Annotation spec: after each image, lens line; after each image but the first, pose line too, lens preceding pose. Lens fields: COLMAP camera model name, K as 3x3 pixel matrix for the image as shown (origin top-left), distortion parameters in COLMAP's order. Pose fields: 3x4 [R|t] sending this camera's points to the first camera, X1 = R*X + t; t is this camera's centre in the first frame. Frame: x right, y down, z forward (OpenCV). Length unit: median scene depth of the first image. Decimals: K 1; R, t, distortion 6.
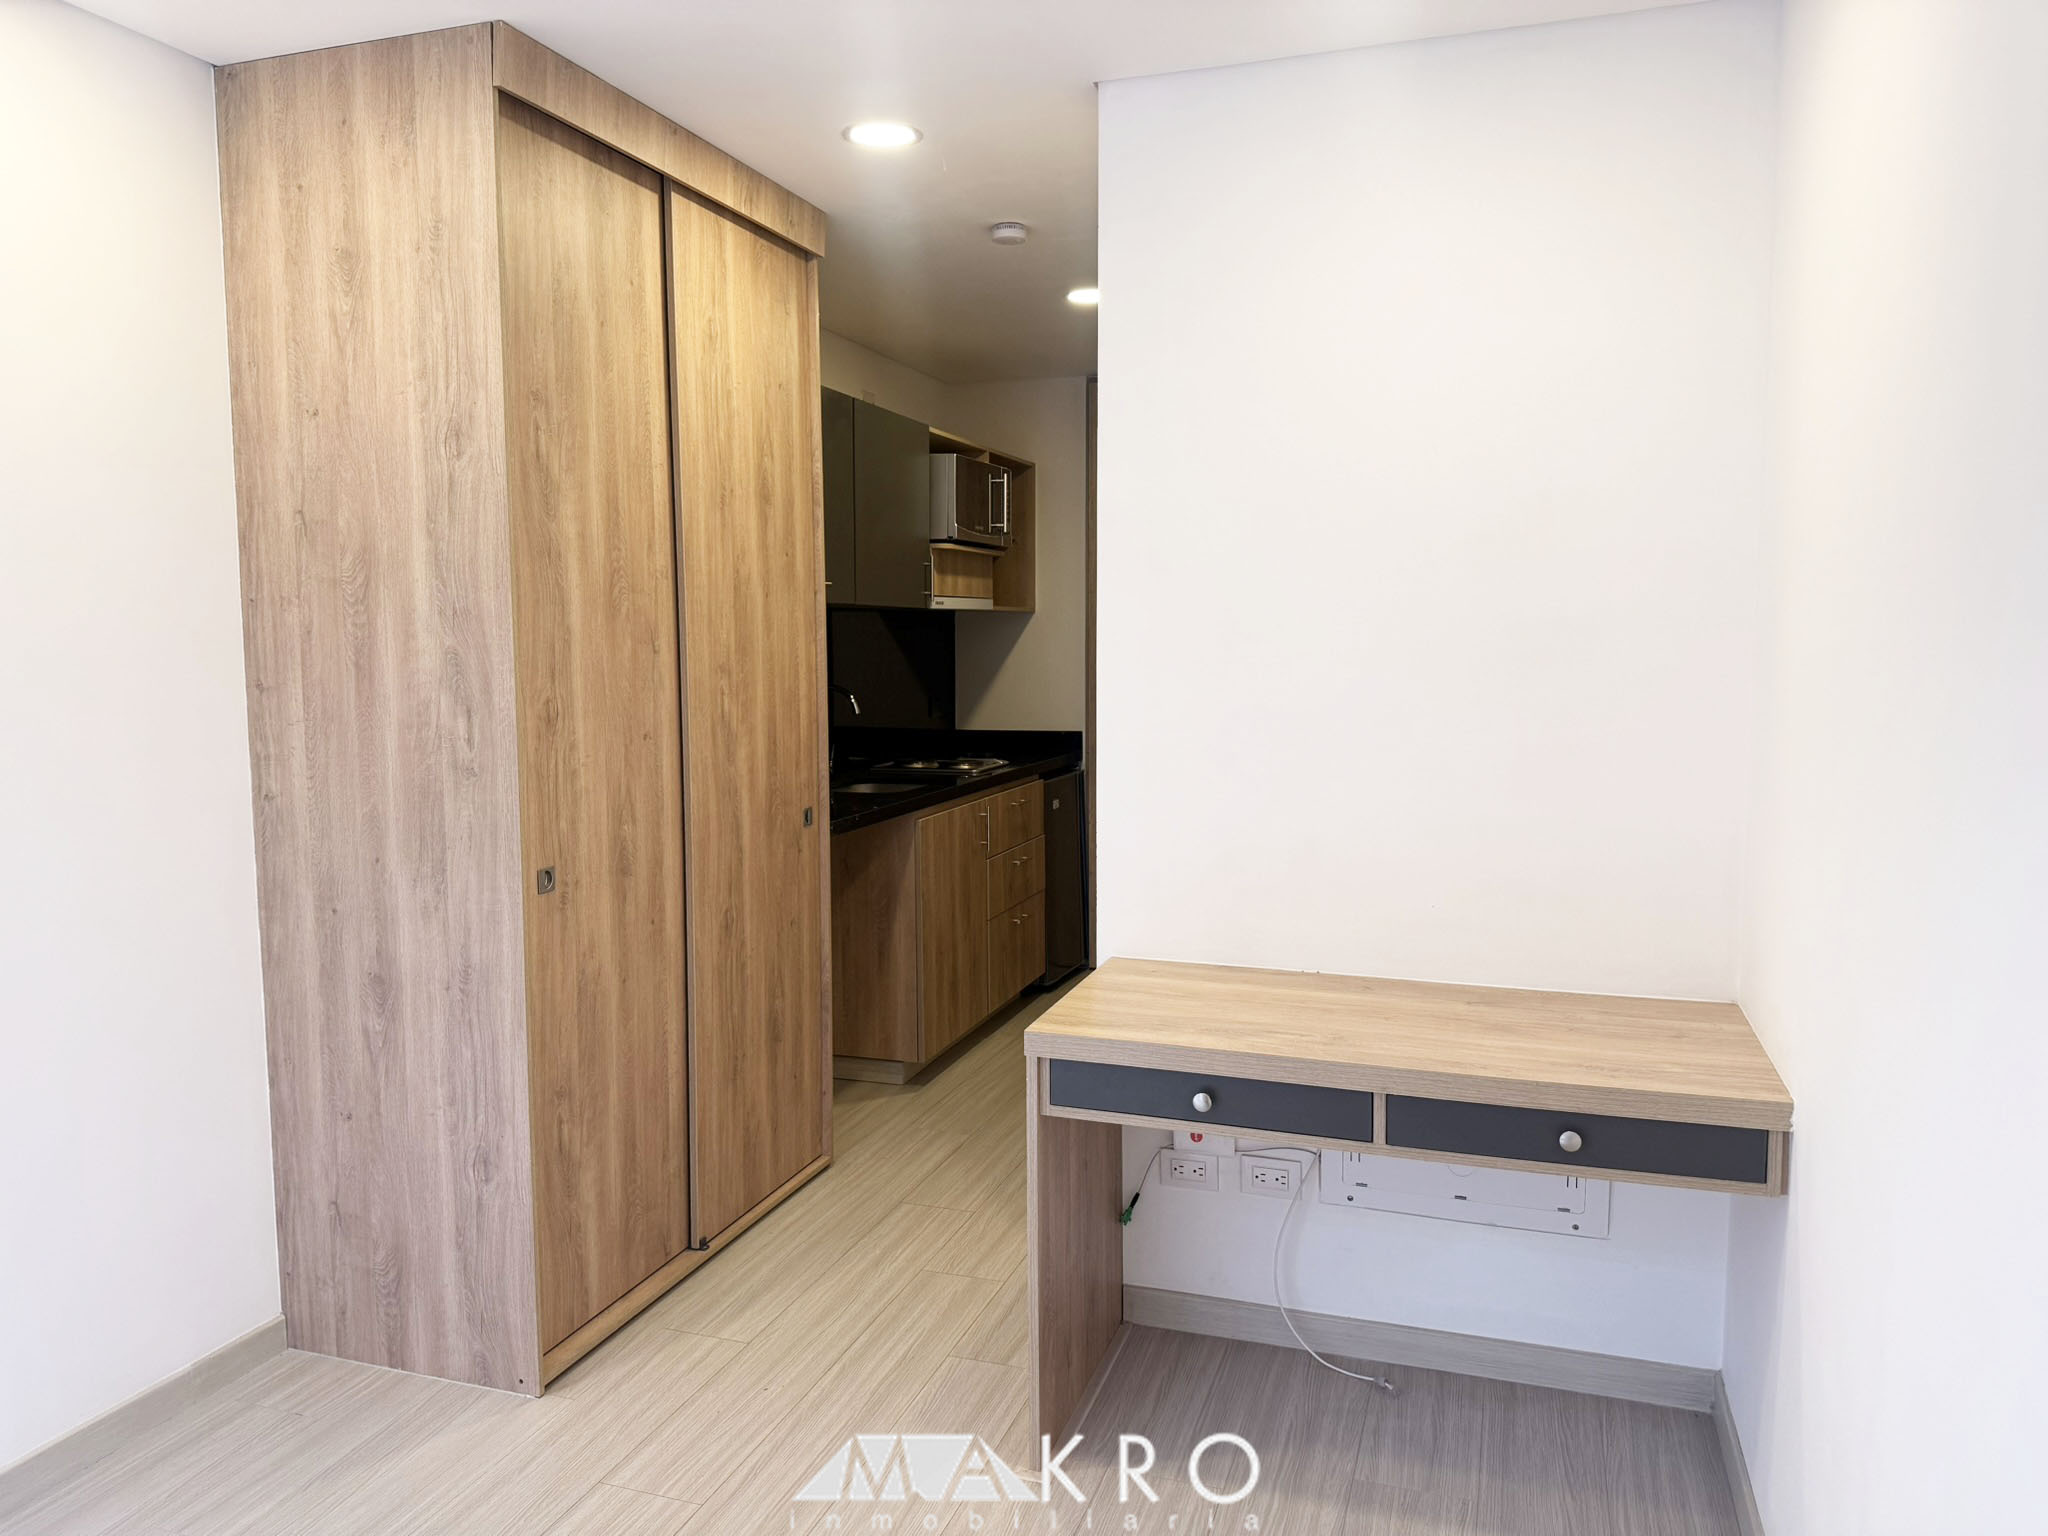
lens RADIAL K [[1439.2, 0, 1023.7], [0, 1439.2, 776.0], [0, 0, 1]] dist [0.155676, -0.302967]
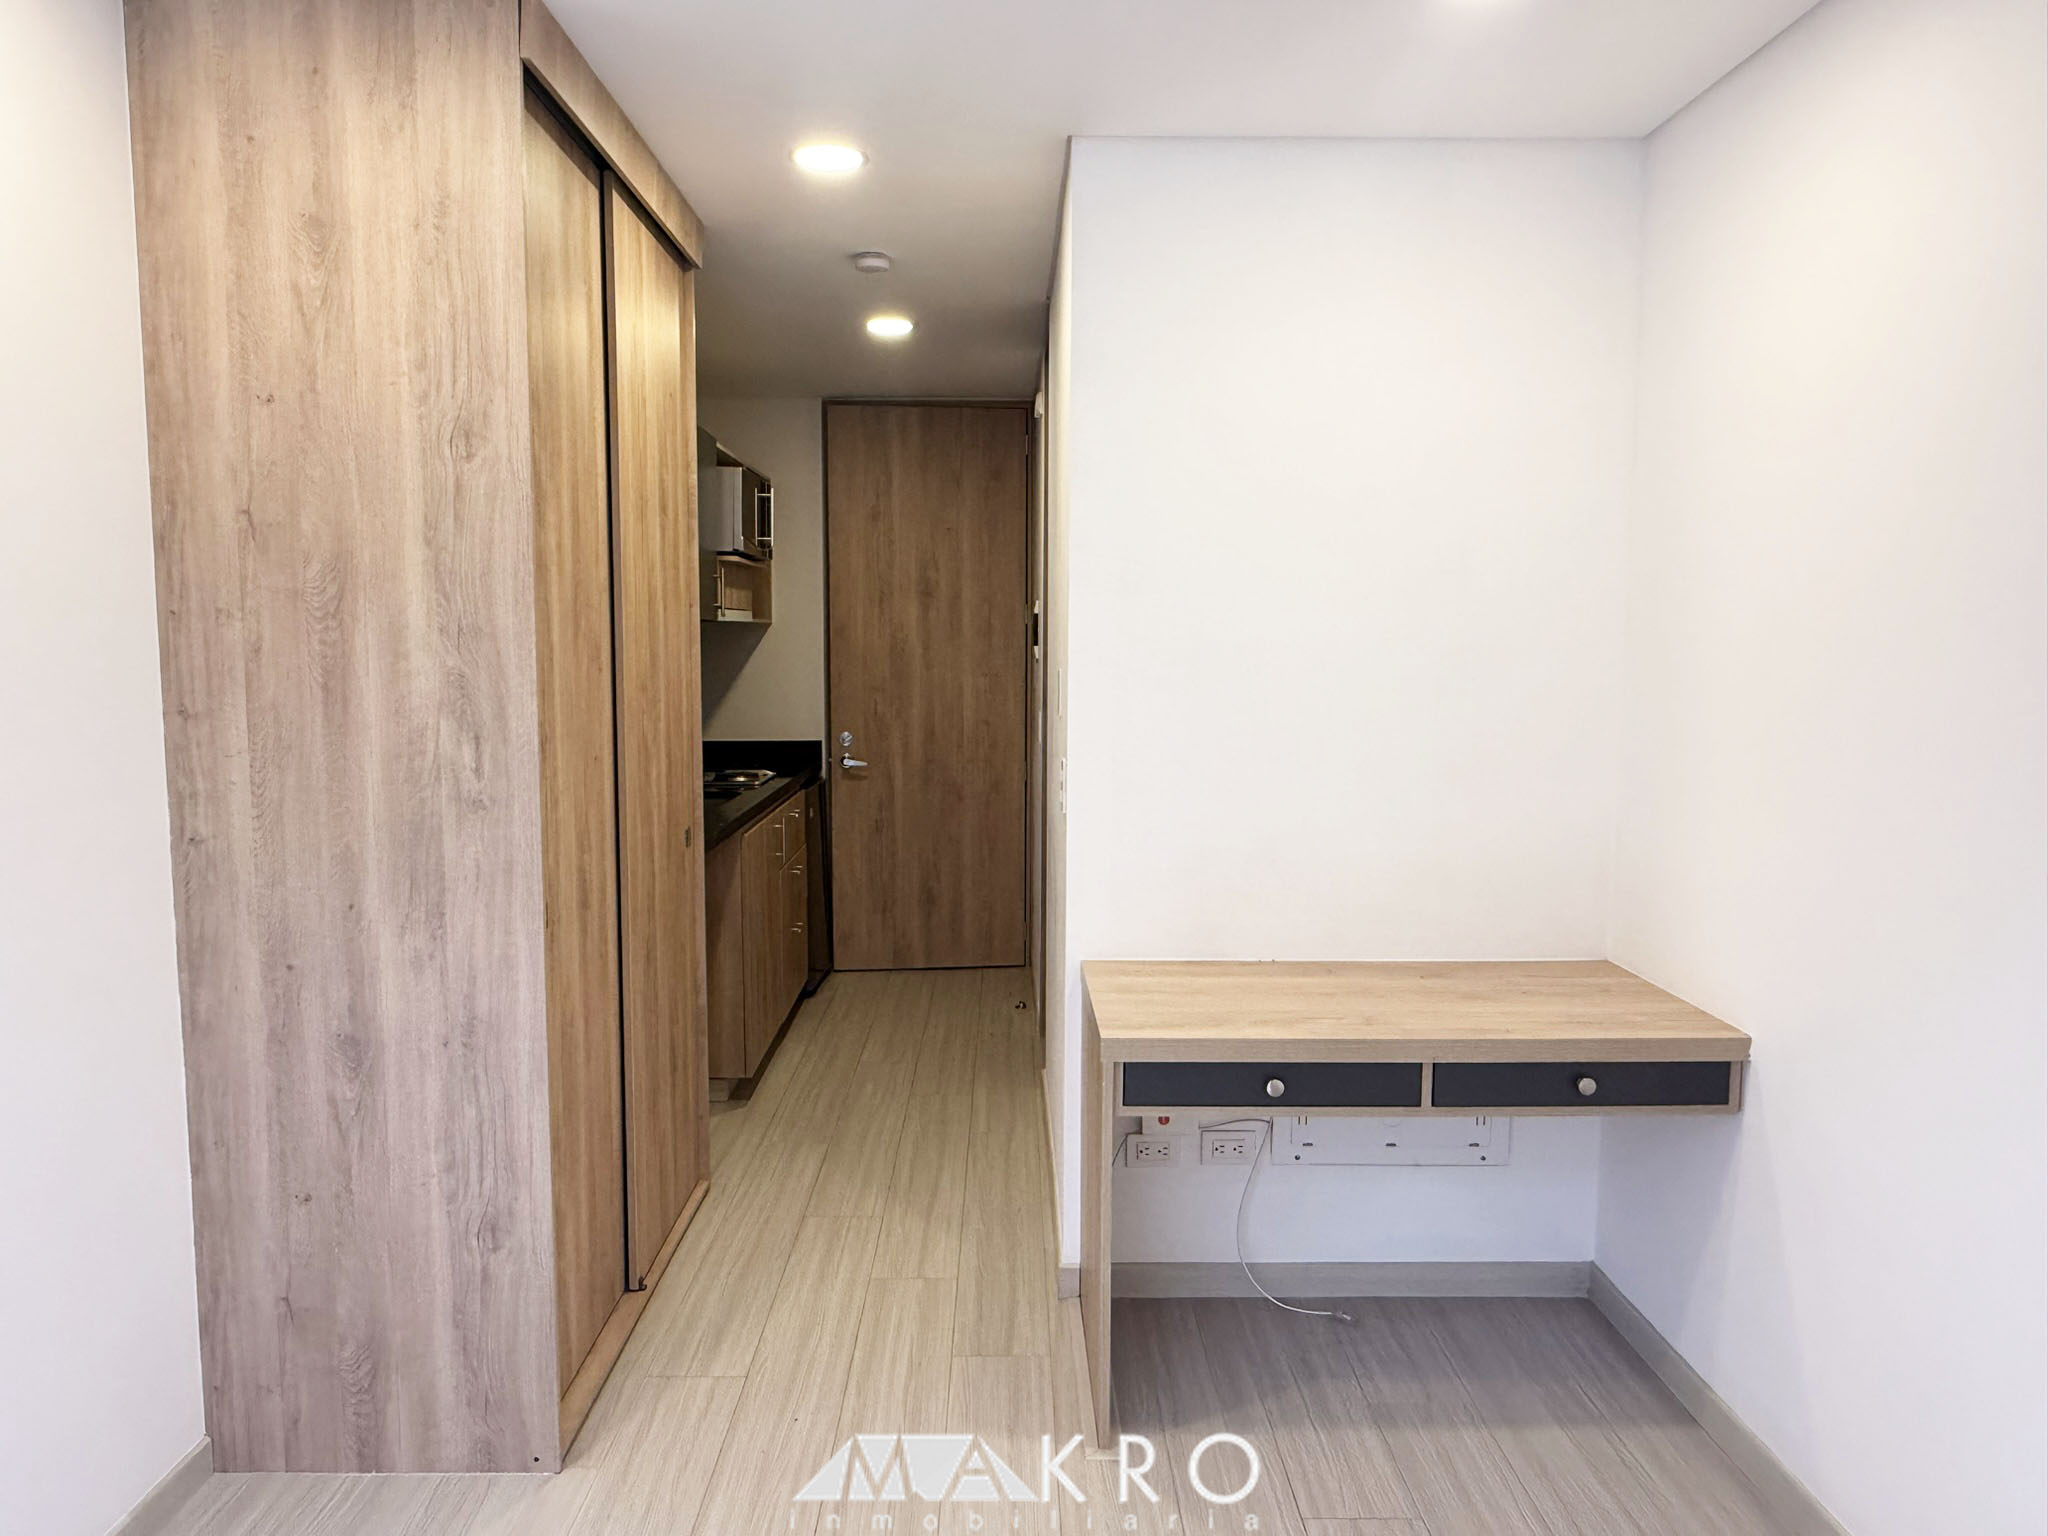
lens RADIAL K [[1361.4, 0, 1016.1], [0, 1361.4, 776.7], [0, 0, 1]] dist [-0.000319, -0.002472]
pose [[0.942459, -0.025522, 0.333346, -0.326703], [0.025042, 0.999670, 0.005736, -0.015760], [-0.333382, 0.002941, 0.942787, 0.085330]]
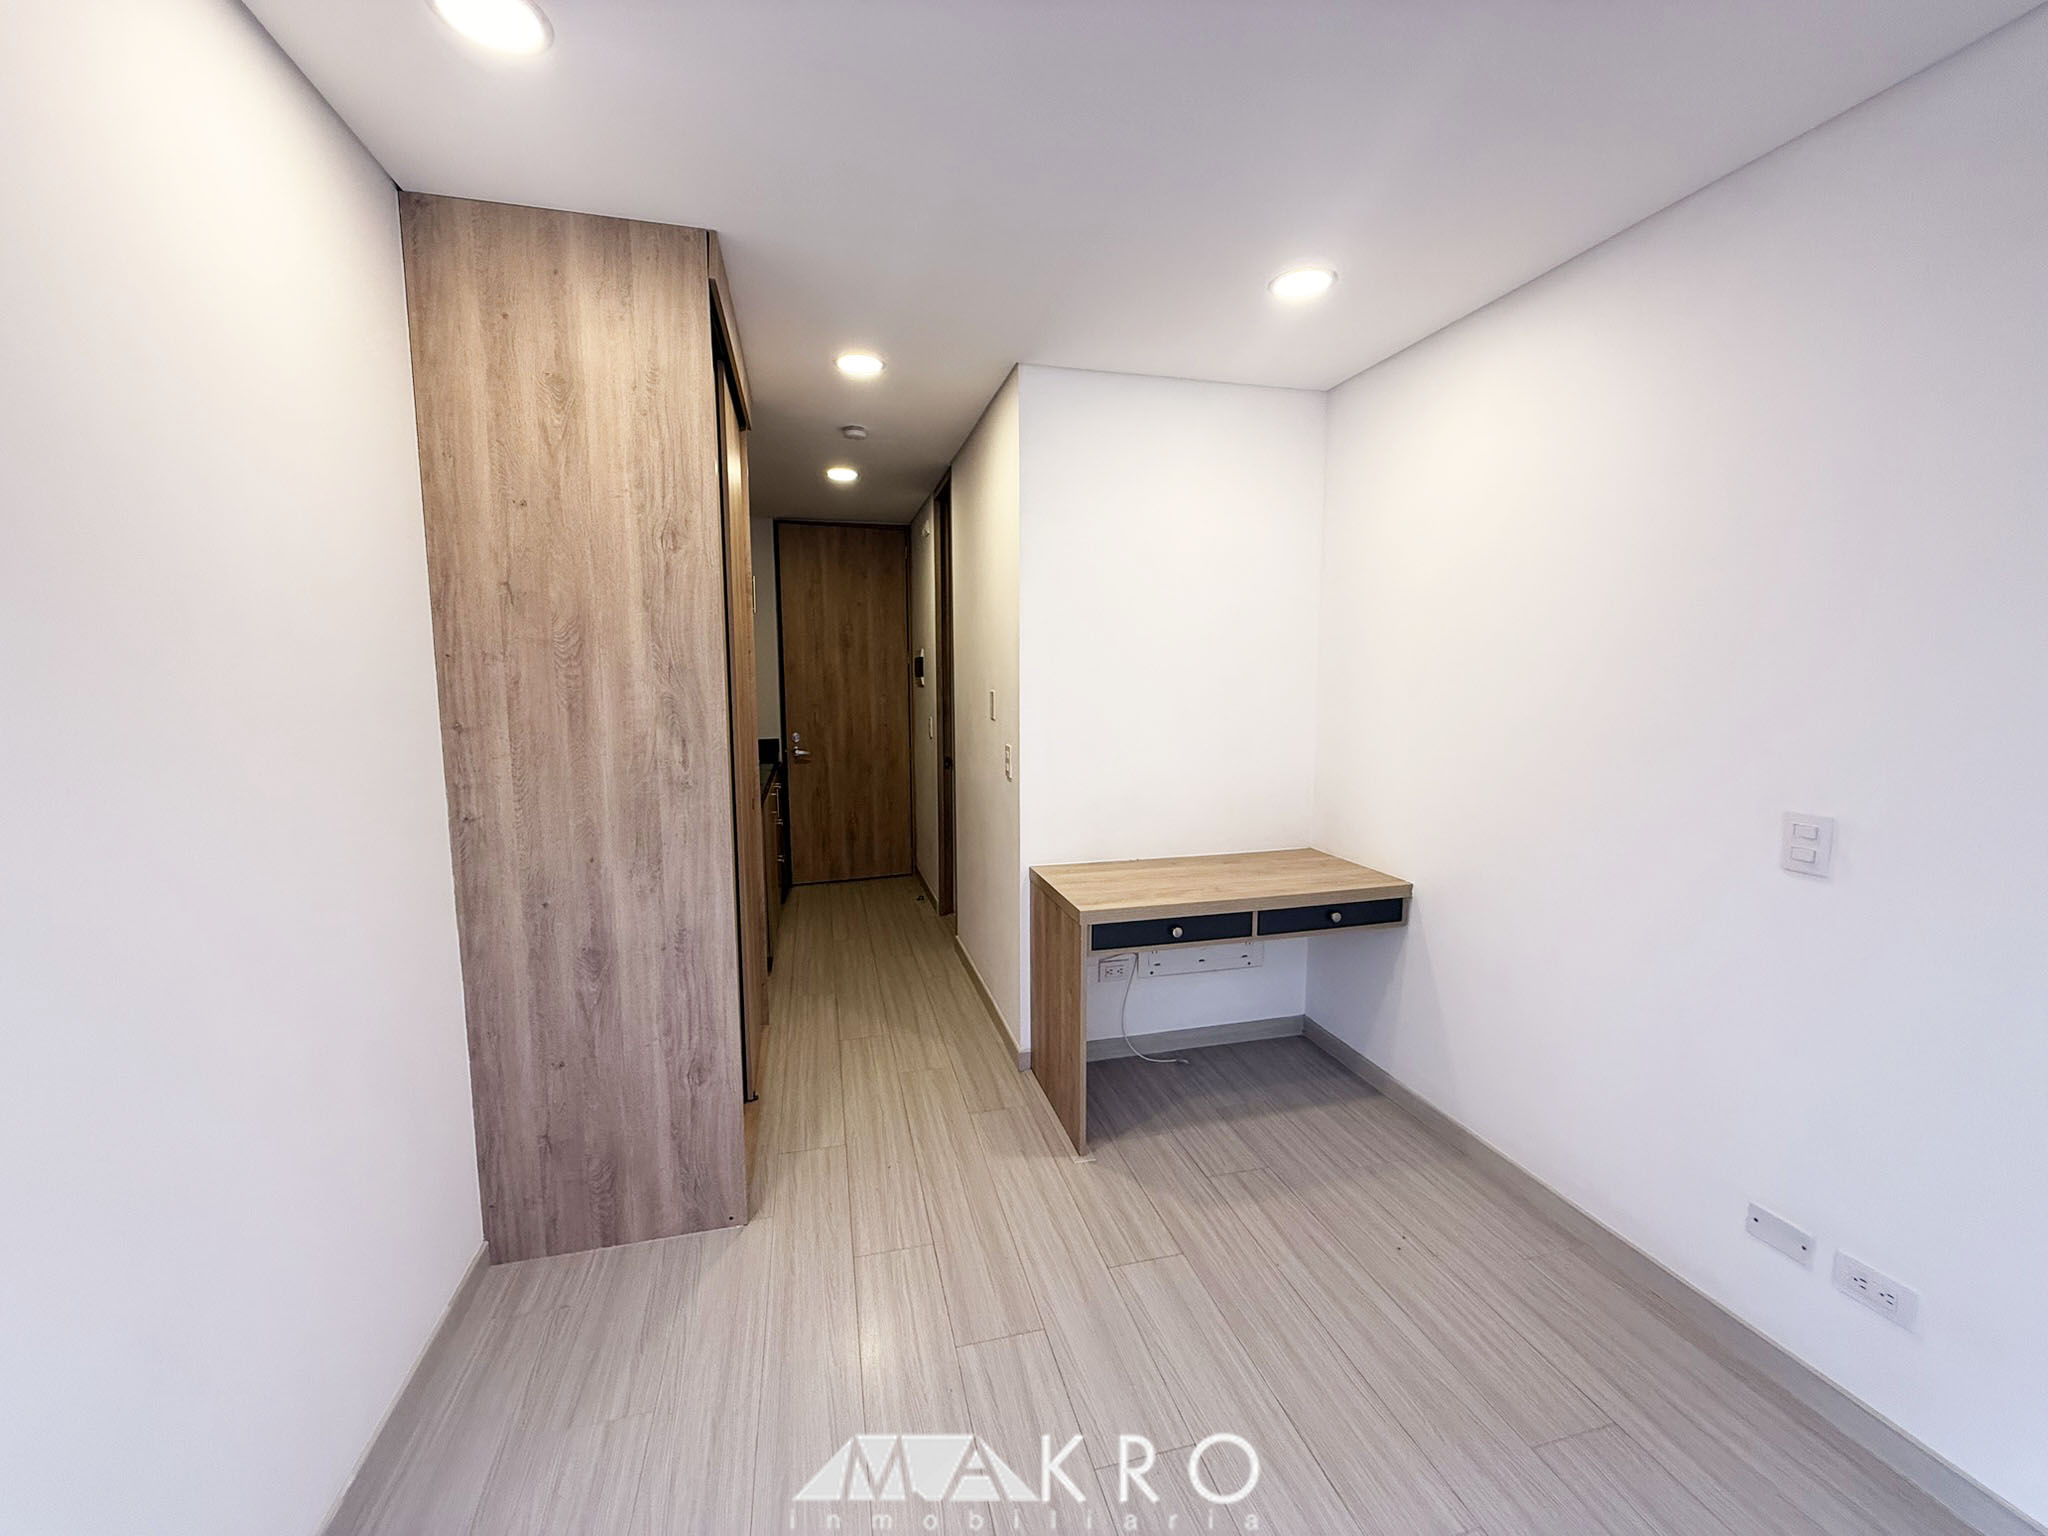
lens RADIAL K [[819.5, 0, 1024.0], [0, 819.5, 768.0], [0, 0, 1]] dist [-0.001915, -0.000051]
pose [[0.832895, -0.061201, 0.550037, -0.504089], [0.053823, 0.998113, 0.029555, -0.023241], [-0.550808, 0.004989, 0.834617, 0.189618]]
